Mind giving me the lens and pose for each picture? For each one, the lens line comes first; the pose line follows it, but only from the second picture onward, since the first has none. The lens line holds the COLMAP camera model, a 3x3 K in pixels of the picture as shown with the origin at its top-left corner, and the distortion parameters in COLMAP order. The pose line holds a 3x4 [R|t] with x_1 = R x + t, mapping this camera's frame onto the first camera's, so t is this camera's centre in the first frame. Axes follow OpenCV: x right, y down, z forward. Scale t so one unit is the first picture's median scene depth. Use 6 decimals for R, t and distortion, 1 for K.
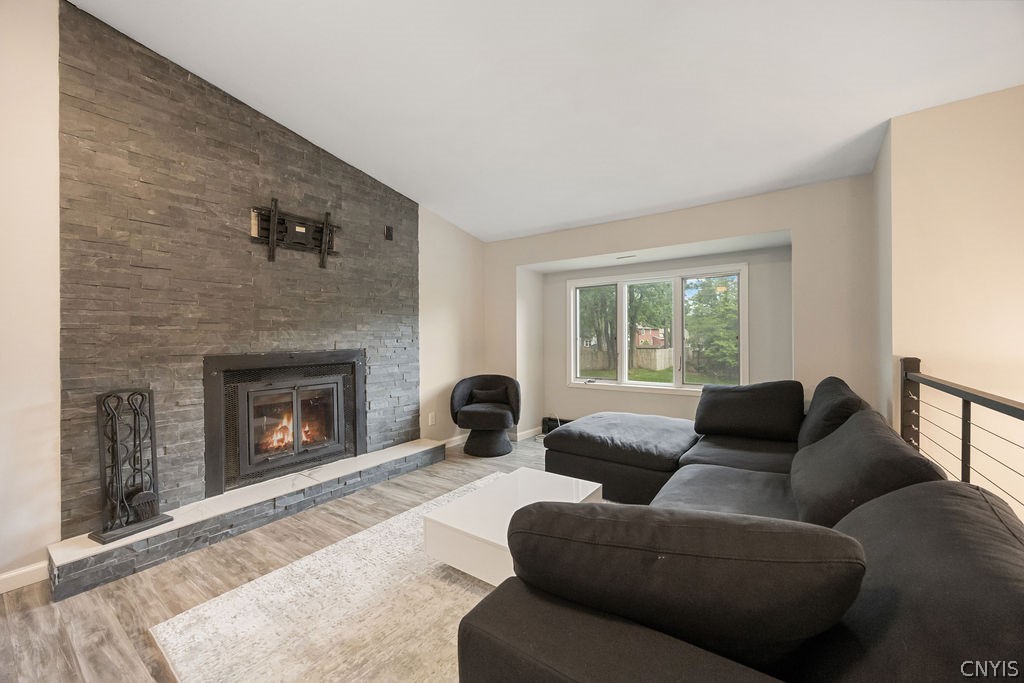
lens RADIAL K [[392.9, 0, 512.0], [0, 392.9, 341.5], [0, 0, 1]] dist [-0.001891, -0.000065]
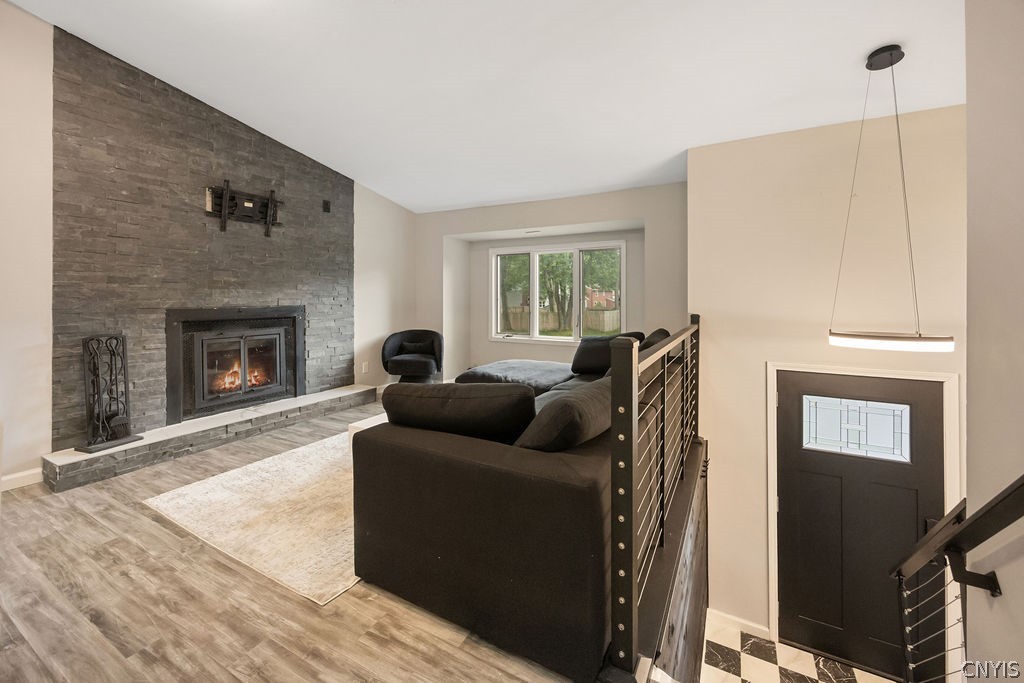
lens RADIAL K [[405.3, 0, 511.9], [0, 405.3, 304.1], [0, 0, 1]] dist [-0.002088, -0.000166]
pose [[0.993218, 0.006682, 0.116076, 0.120997], [-0.006905, 0.999975, 0.001519, 0.010068], [-0.116063, -0.002310, 0.993239, -0.329424]]
